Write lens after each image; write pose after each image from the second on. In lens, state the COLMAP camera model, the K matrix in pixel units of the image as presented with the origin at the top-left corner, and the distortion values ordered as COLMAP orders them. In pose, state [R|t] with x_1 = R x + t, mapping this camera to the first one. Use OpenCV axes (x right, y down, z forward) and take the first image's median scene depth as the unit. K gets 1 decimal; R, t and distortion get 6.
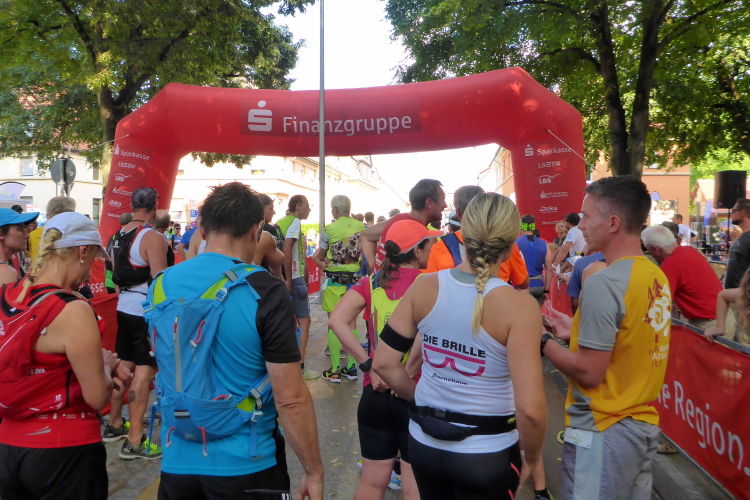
lens RADIAL K [[636.7, 0, 375.0], [0, 636.7, 250.0], [0, 0, 1]] dist [-0.036345, 0.012105]
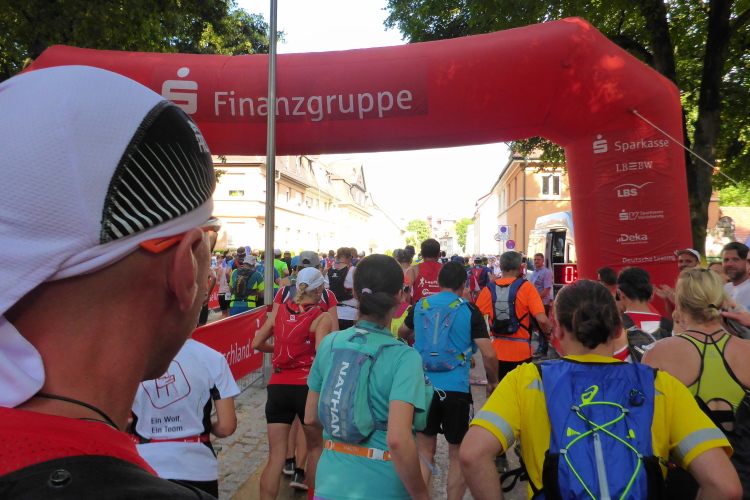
lens RADIAL K [[636.7, 0, 375.0], [0, 636.7, 250.0], [0, 0, 1]] dist [-0.036345, 0.012105]
pose [[0.999905, 0.011137, 0.008139, 0.009931], [-0.010786, 0.999059, -0.042001, -0.014230], [-0.008599, 0.041909, 0.999084, 0.224378]]
